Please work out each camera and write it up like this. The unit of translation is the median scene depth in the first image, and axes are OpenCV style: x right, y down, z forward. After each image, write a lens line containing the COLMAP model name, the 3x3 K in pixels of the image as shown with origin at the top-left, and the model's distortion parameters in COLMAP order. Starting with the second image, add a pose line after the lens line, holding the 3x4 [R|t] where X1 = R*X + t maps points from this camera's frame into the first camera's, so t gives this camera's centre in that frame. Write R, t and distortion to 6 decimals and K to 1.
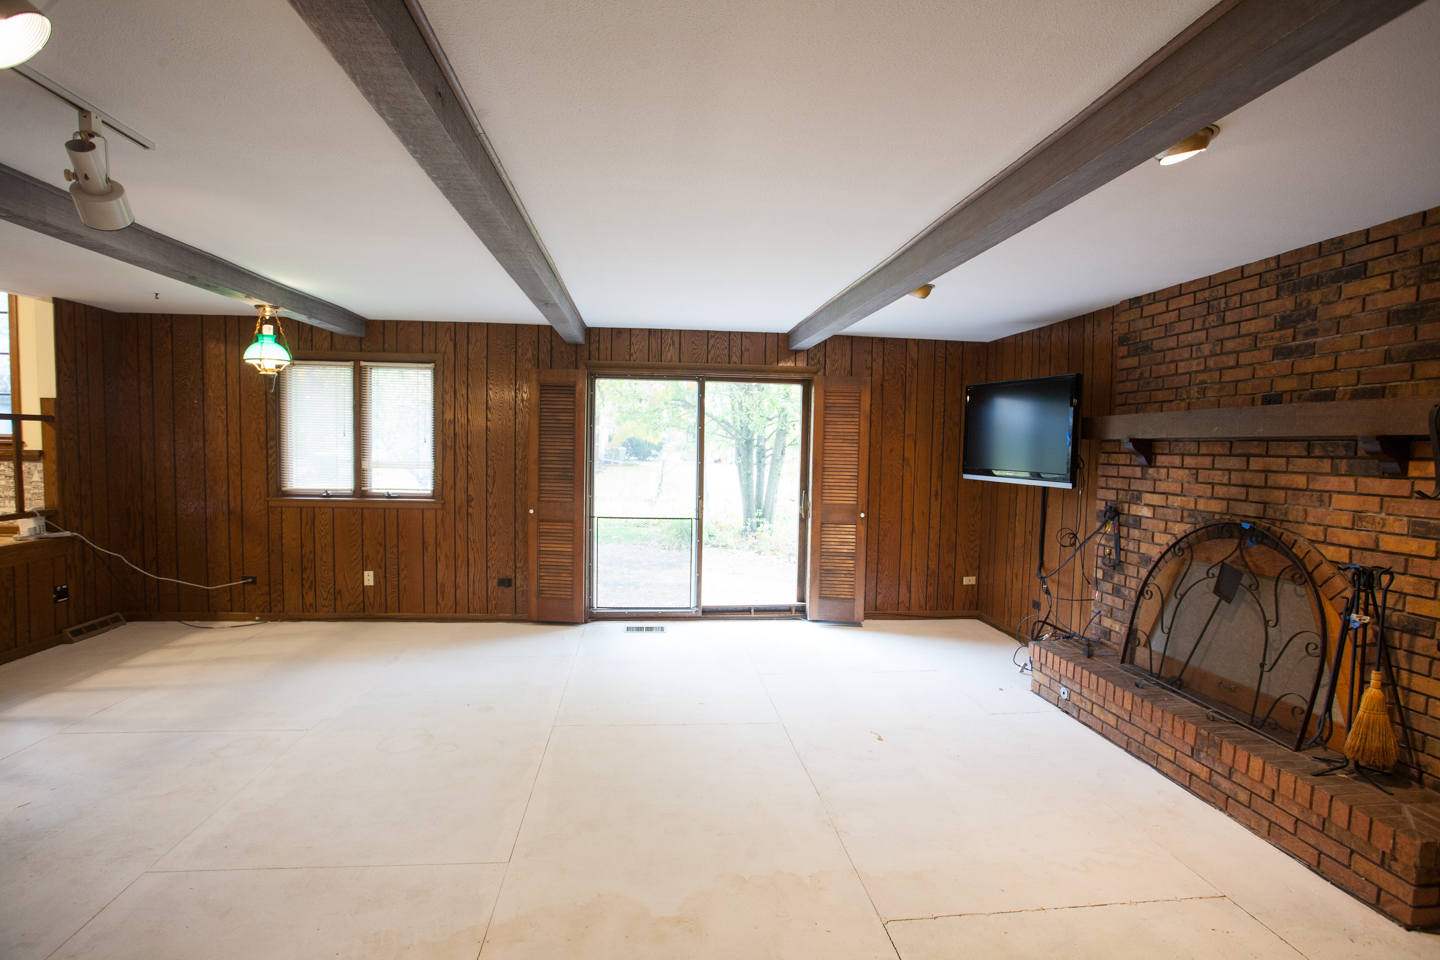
lens RADIAL K [[696.2, 0, 722.7], [0, 696.2, 491.0], [0, 0, 1]] dist [-0.085155, 0.036432]
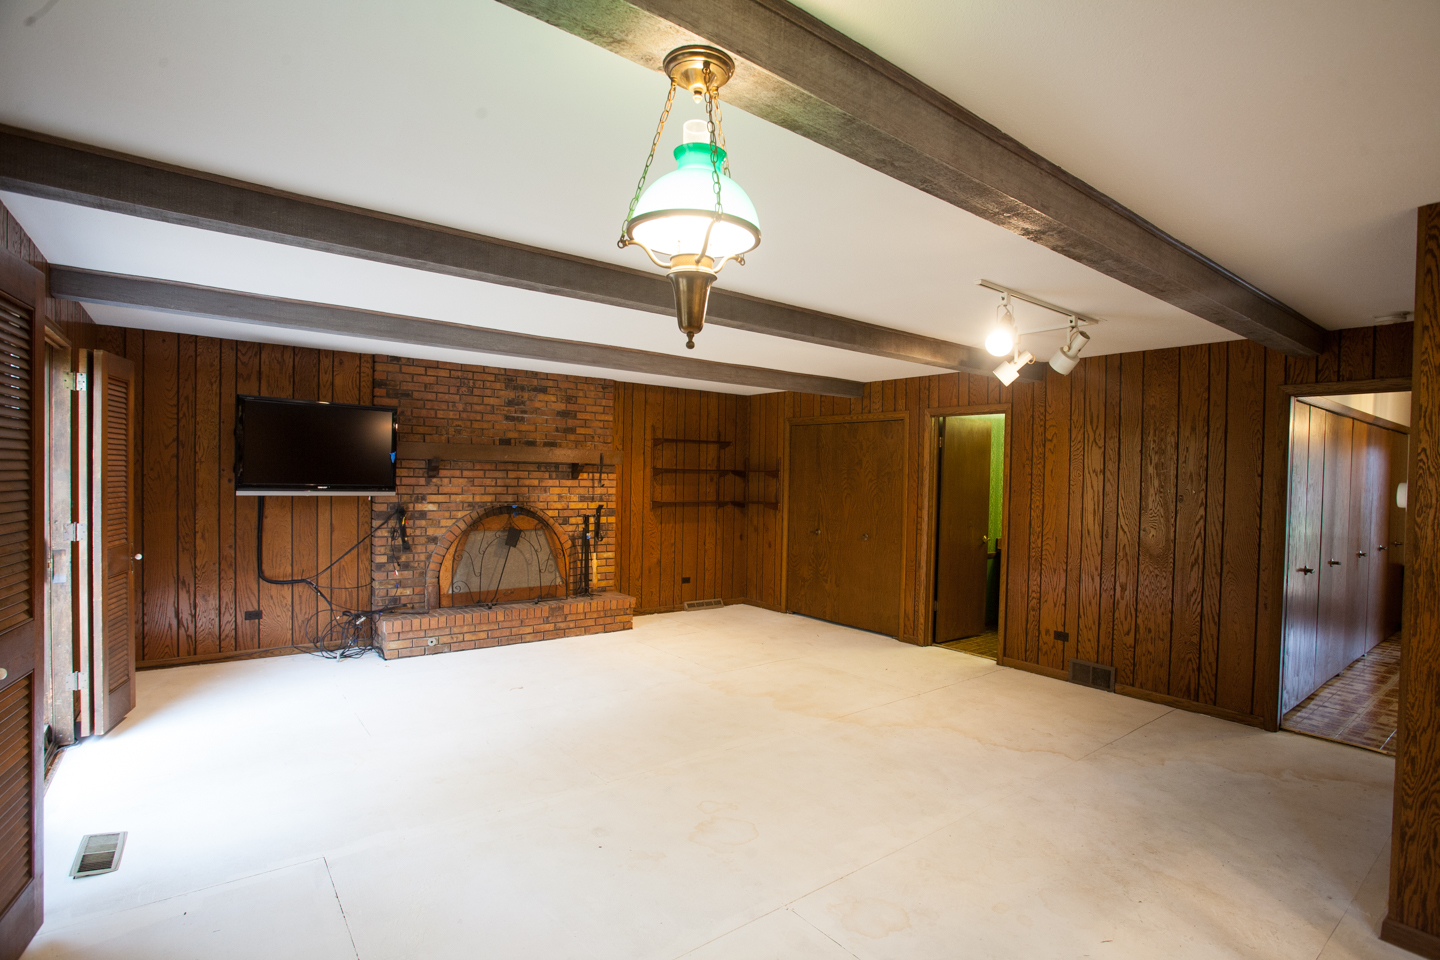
lens RADIAL K [[696.2, 0, 722.7], [0, 696.2, 491.0], [0, 0, 1]] dist [-0.085155, 0.036432]
pose [[-0.516688, -0.049341, 0.854751, -1.153450], [0.022680, 0.997199, 0.071274, -0.113066], [-0.855873, 0.056212, -0.514121, 1.393143]]
